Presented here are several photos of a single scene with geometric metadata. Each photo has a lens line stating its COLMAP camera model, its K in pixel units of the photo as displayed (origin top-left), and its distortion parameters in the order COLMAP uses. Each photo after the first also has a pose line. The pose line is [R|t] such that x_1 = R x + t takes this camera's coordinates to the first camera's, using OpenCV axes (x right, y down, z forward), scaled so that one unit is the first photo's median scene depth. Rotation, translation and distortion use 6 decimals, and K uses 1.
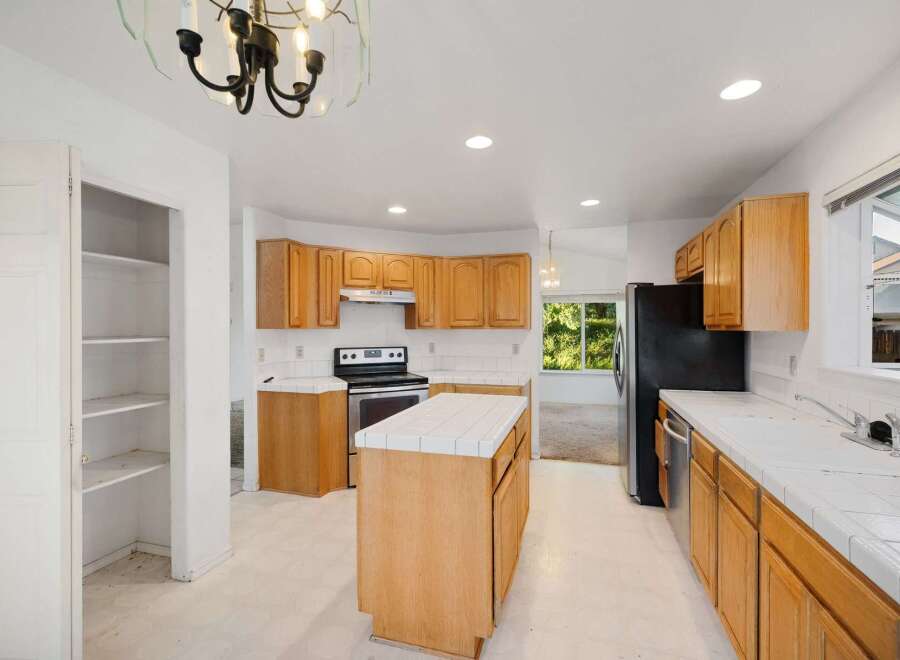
lens RADIAL K [[416.1, 0, 448.3], [0, 416.1, 333.0], [0, 0, 1]] dist [0.001997, 0.000959]
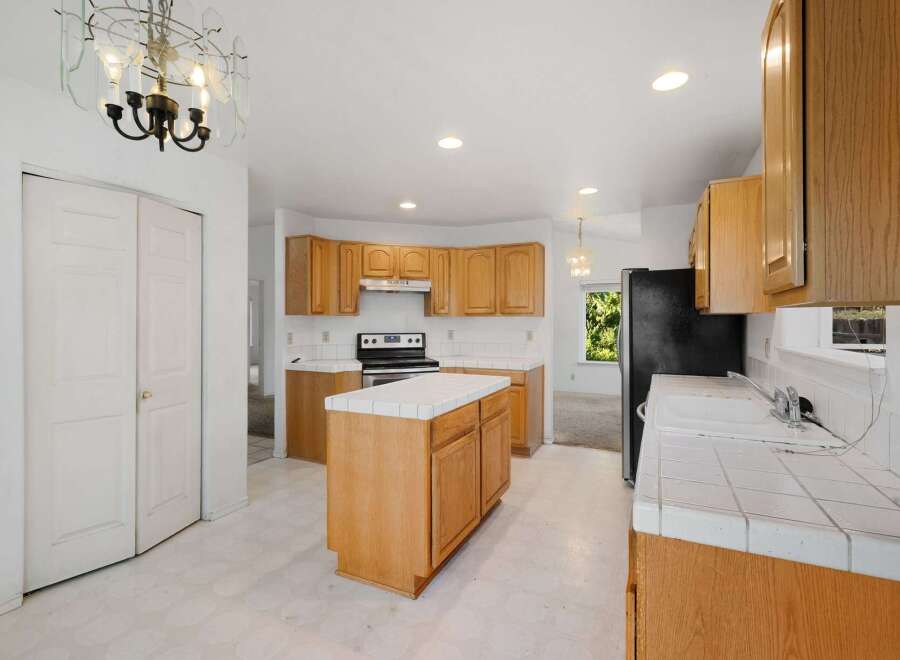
lens RADIAL K [[420.5, 0, 452.1], [0, 420.5, 324.0], [0, 0, 1]] dist [0.001437, 0.000493]
pose [[0.988891, 0.001651, -0.148636, 0.144636], [-0.002410, 0.999985, -0.004929, 0.016782], [0.148625, 0.005233, 0.988880, -0.059863]]
